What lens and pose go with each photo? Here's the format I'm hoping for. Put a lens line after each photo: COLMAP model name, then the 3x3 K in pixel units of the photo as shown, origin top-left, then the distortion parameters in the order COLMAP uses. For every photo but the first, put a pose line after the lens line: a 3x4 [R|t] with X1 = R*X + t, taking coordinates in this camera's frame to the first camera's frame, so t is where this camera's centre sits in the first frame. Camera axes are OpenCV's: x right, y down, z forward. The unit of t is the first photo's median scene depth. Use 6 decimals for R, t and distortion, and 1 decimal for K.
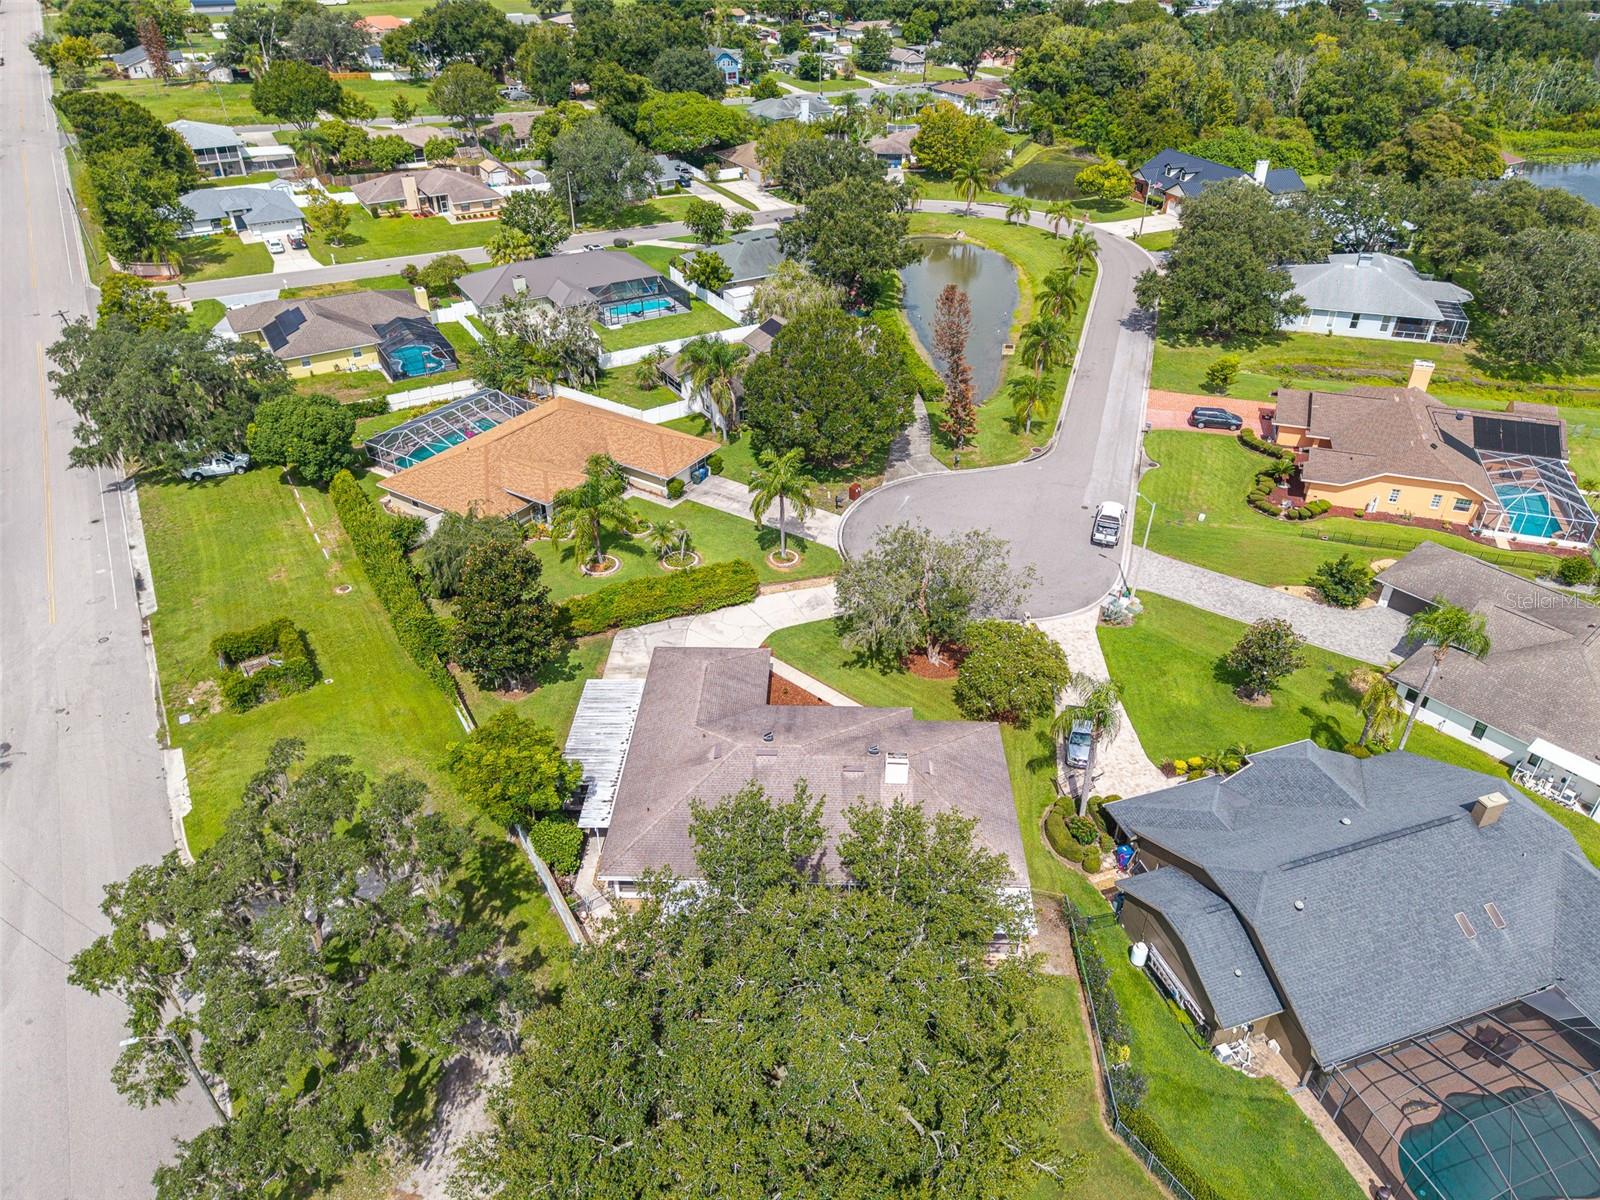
lens RADIAL K [[1066.9, 0, 805.1], [0, 1066.9, 603.3], [0, 0, 1]] dist [0.040551, -0.041666]
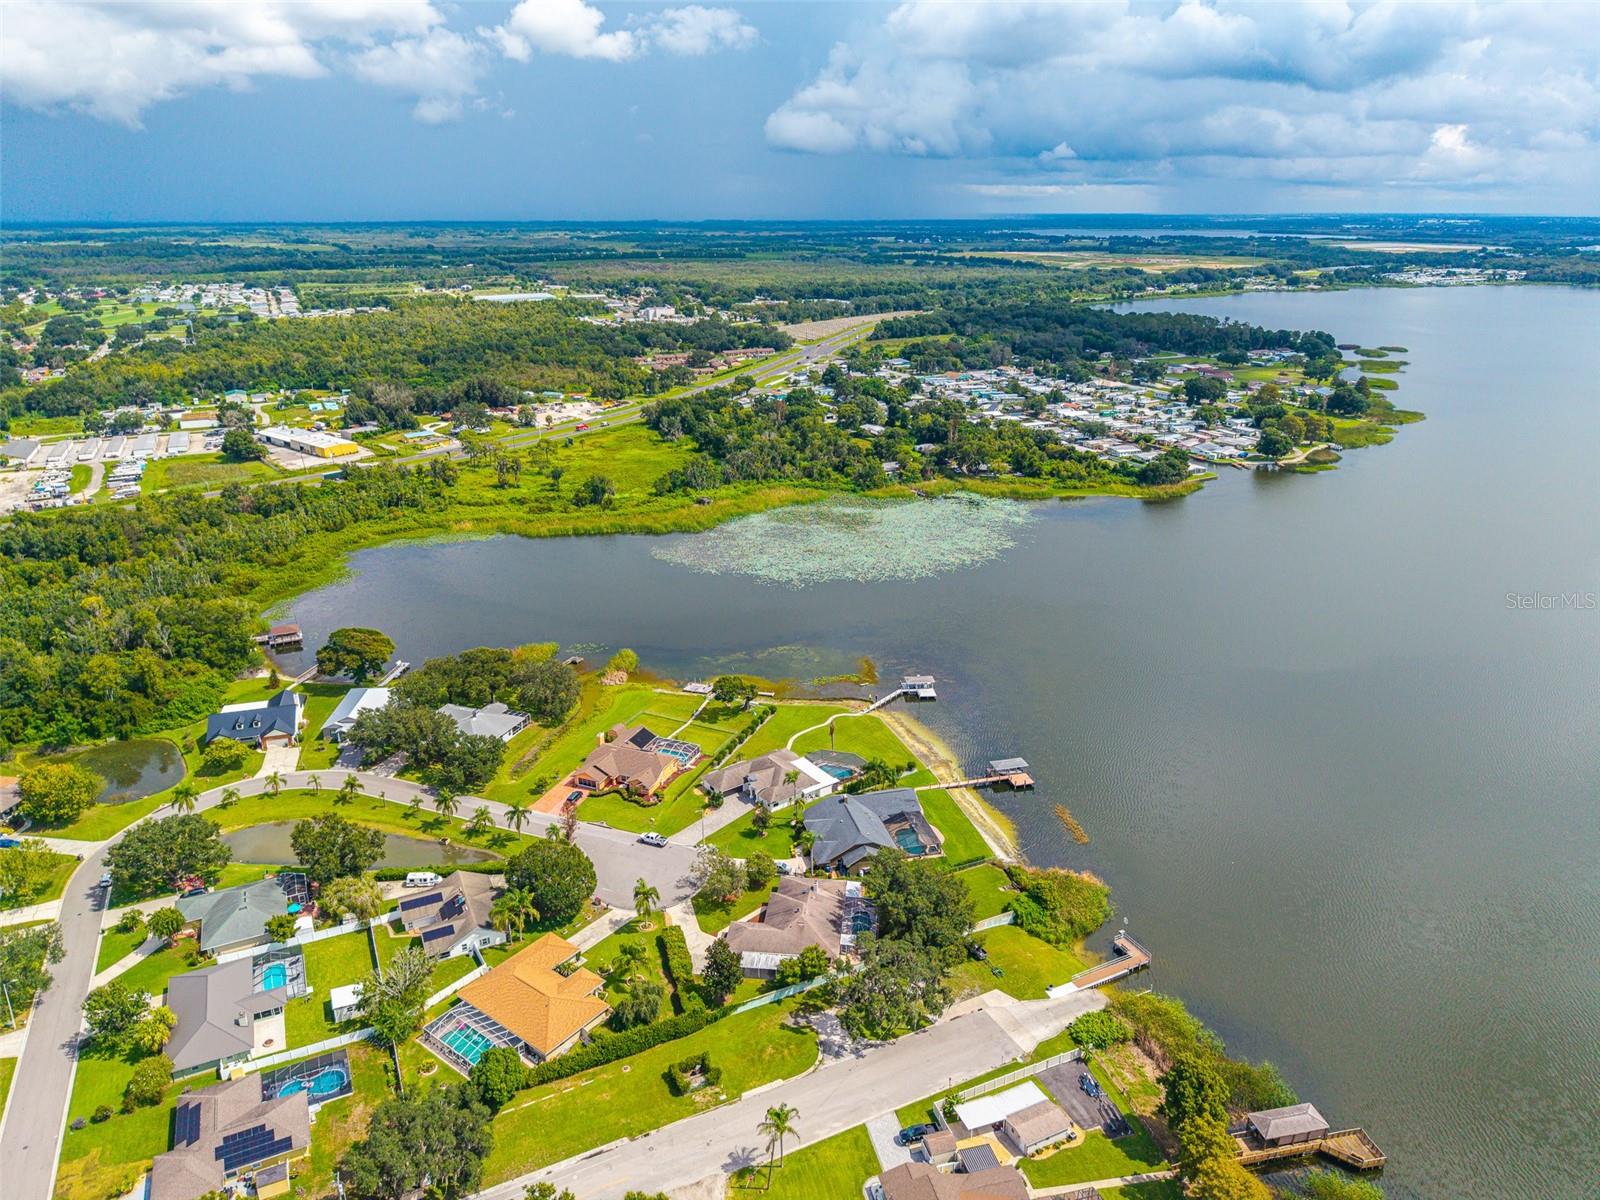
lens RADIAL K [[1066.9, 0, 815.3], [0, 1066.9, 578.5], [0, 0, 1]] dist [0.040551, -0.041666]
pose [[0.069506, -0.325506, 0.942982, -1.385338], [0.552654, 0.799519, 0.235249, -0.706310], [-0.830507, 0.504792, 0.235464, -0.149345]]
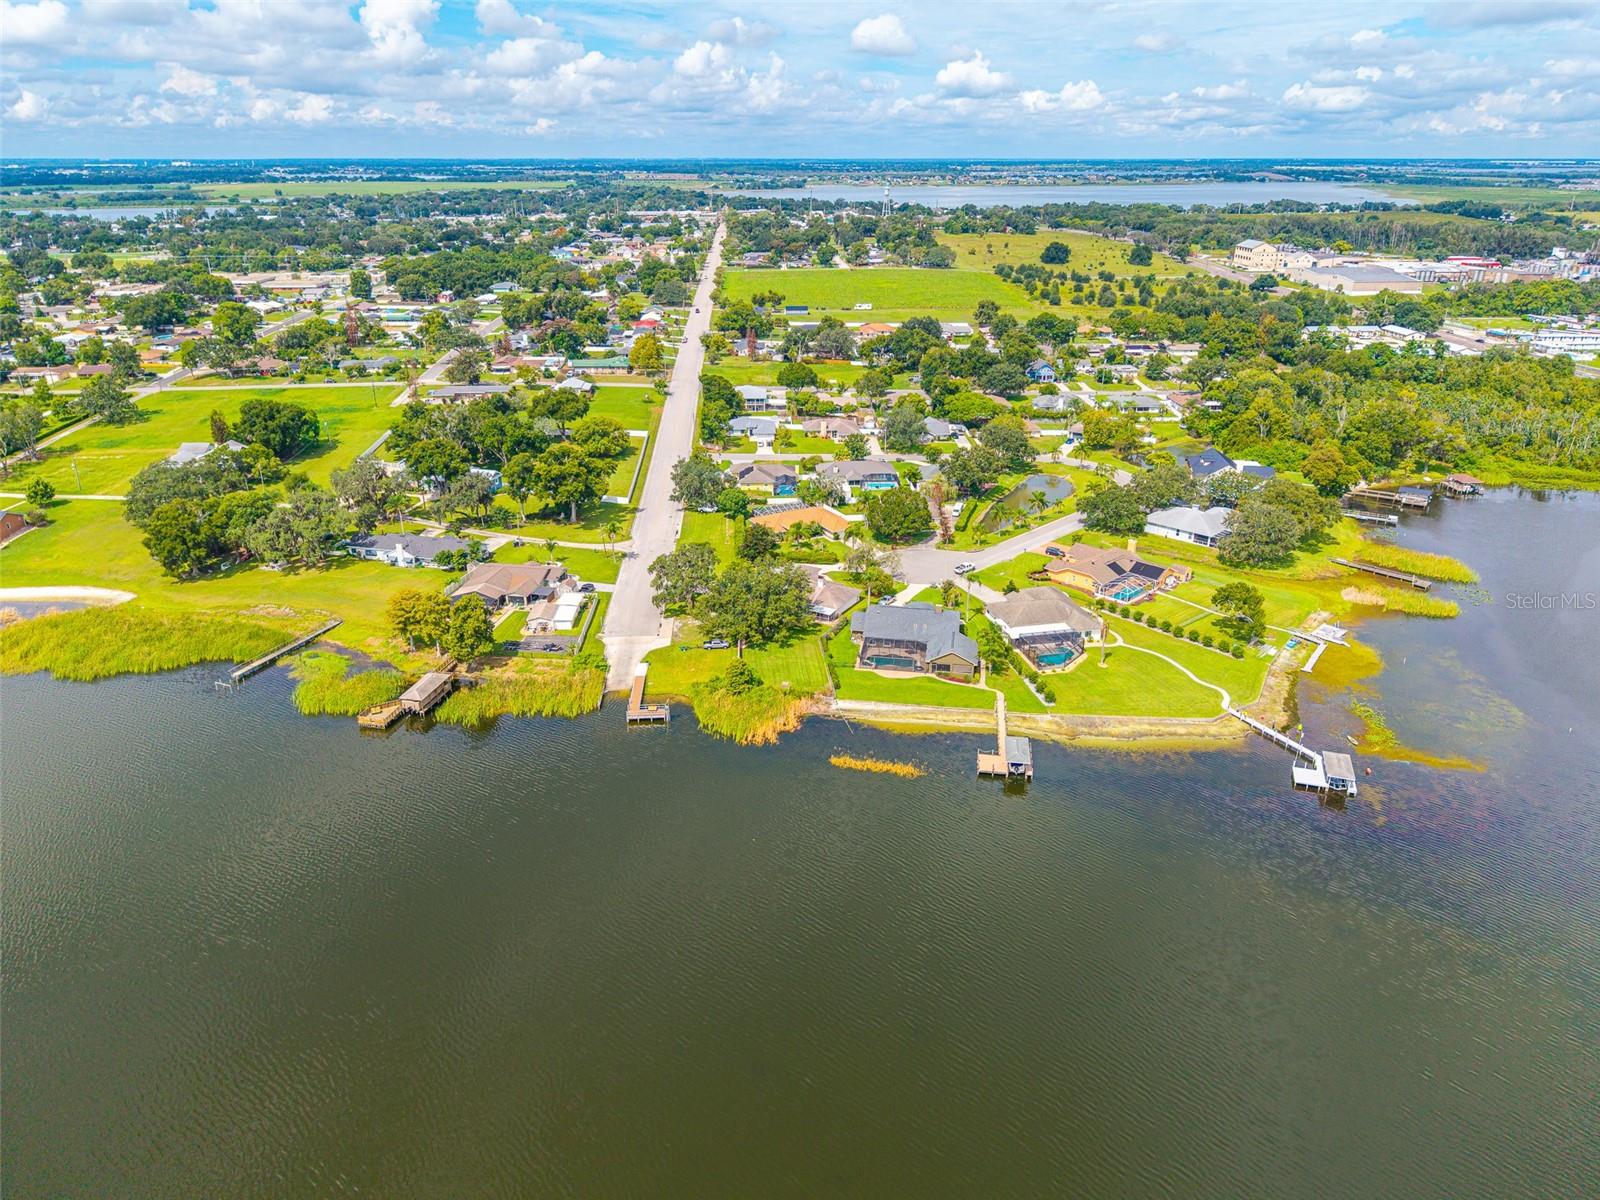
lens RADIAL K [[1066.9, 0, 802.7], [0, 1066.9, 586.0], [0, 0, 1]] dist [0.040551, -0.041666]
pose [[0.883935, 0.171619, -0.434979, 0.866222], [-0.259818, 0.953664, -0.151722, 0.388082], [0.388786, 0.247128, 0.887566, -1.260377]]
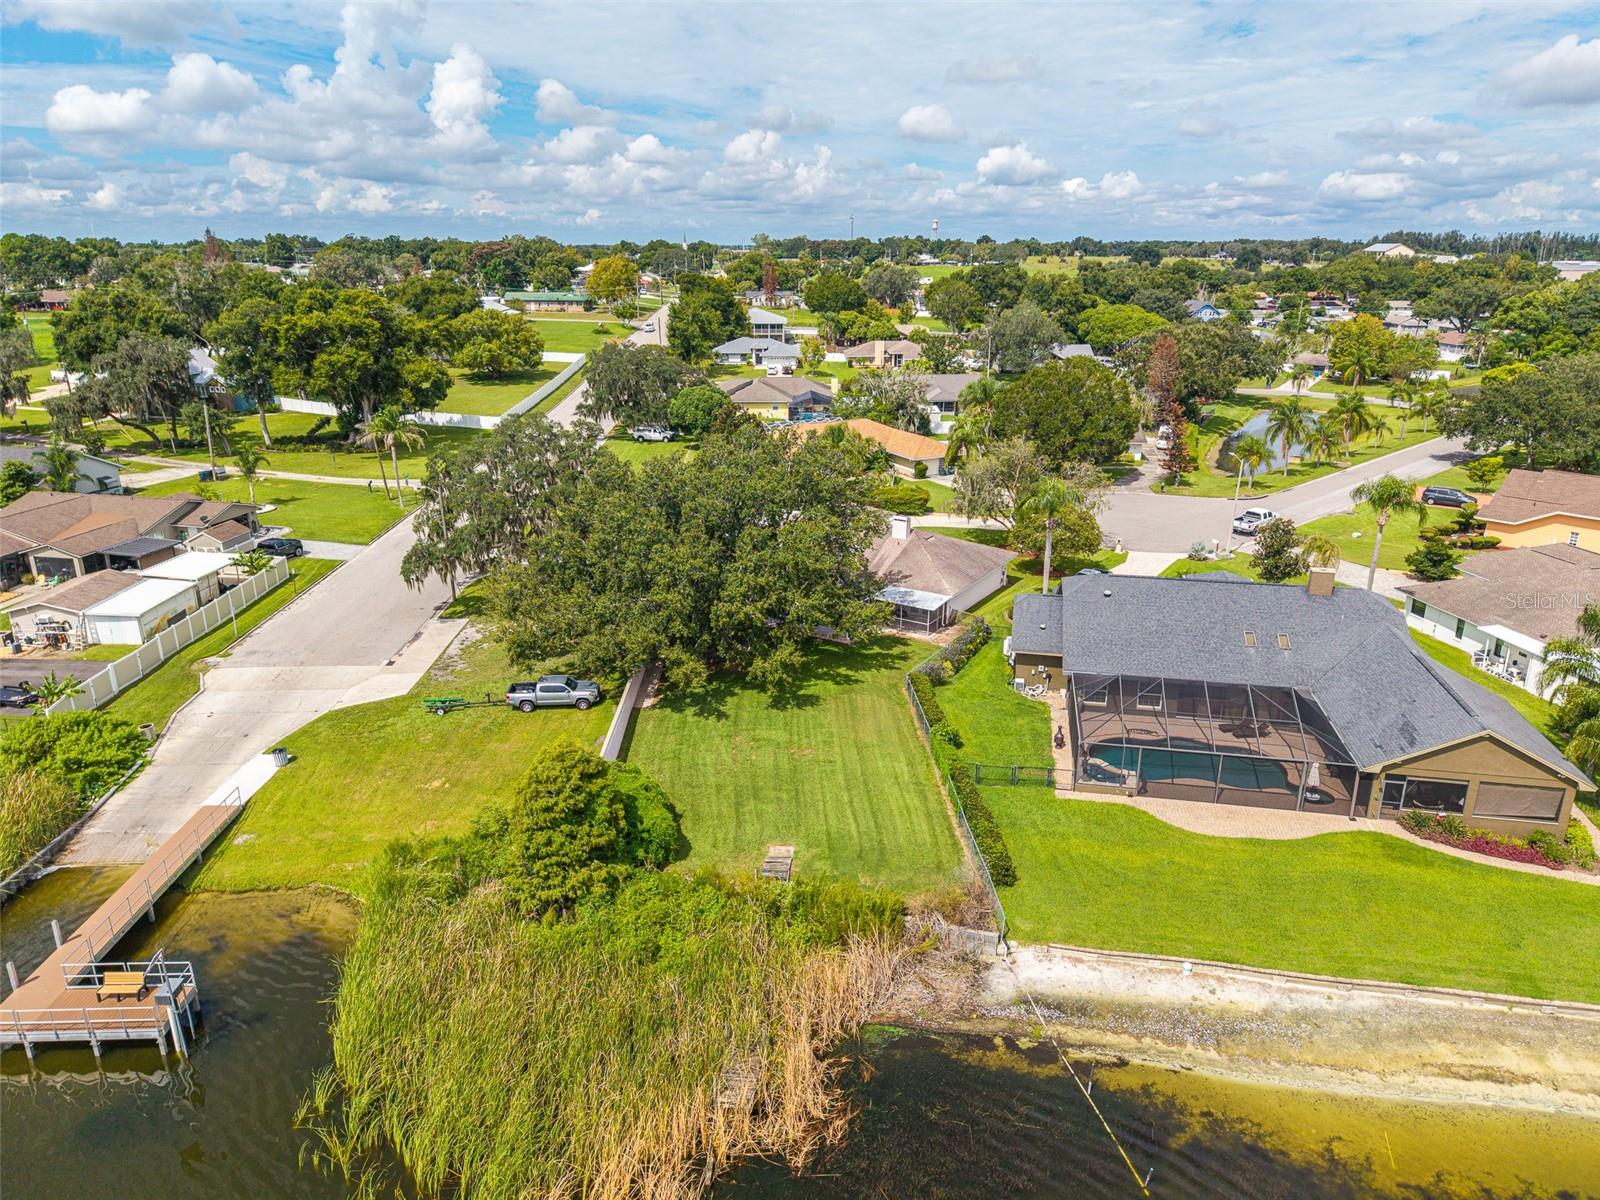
lens RADIAL K [[1066.9, 0, 801.9], [0, 1066.9, 607.0], [0, 0, 1]] dist [0.040551, -0.041666]
pose [[0.865370, 0.158878, -0.475282, 0.320840], [-0.278637, 0.940840, -0.192823, 0.274707], [0.416529, 0.299294, 0.858444, -0.110433]]
